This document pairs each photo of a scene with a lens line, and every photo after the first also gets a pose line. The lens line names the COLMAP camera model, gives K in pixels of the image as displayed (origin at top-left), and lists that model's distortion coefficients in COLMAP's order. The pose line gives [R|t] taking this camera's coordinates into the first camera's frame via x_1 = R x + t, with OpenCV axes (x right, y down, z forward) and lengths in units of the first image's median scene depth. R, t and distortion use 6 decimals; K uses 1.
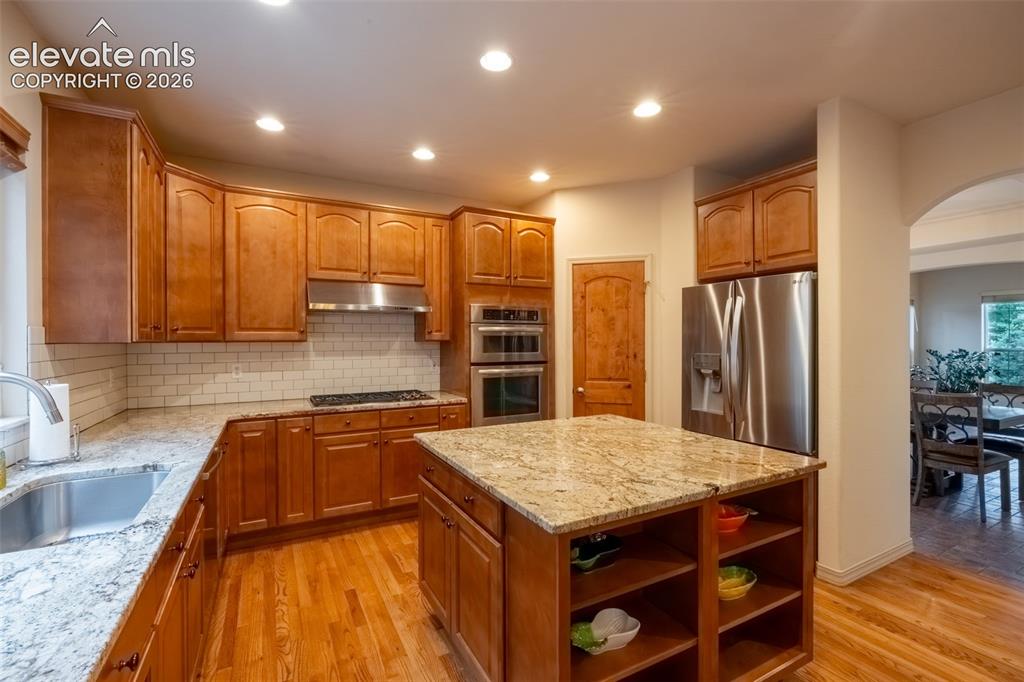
lens RADIAL K [[452.6, 0, 508.0], [0, 452.6, 339.1], [0, 0, 1]] dist [-0.012279, 0.003383]
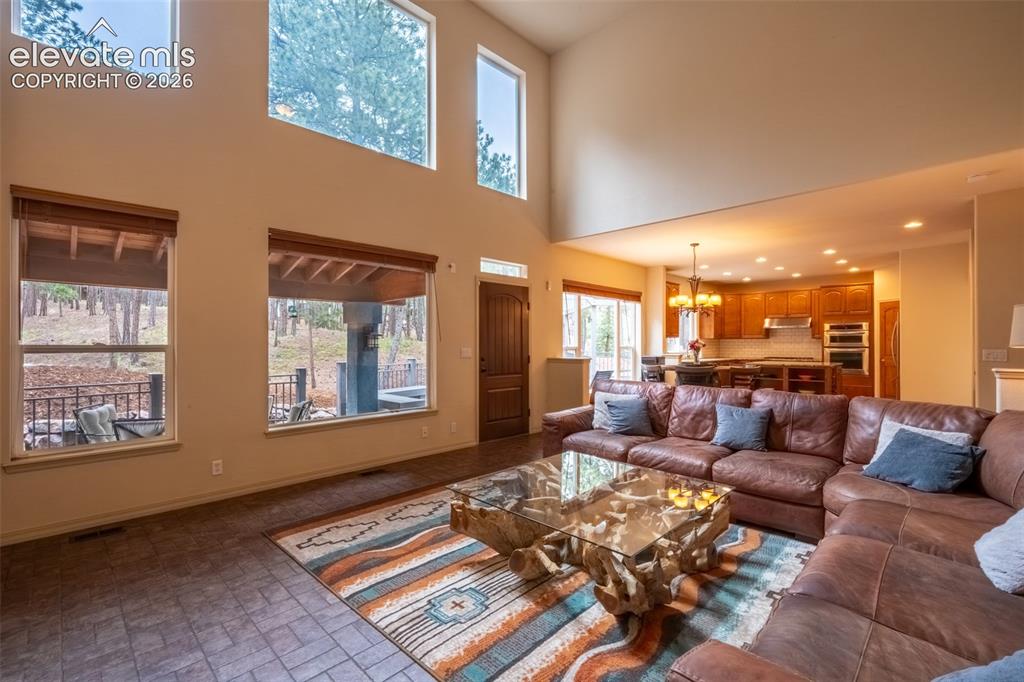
lens RADIAL K [[452.6, 0, 505.7], [0, 452.6, 342.7], [0, 0, 1]] dist [-0.012279, 0.003383]
pose [[0.292487, 0.001777, -0.956268, 2.360323], [-0.001273, 0.999998, 0.001469, 0.036767], [0.956269, 0.000788, 0.292488, -1.910884]]
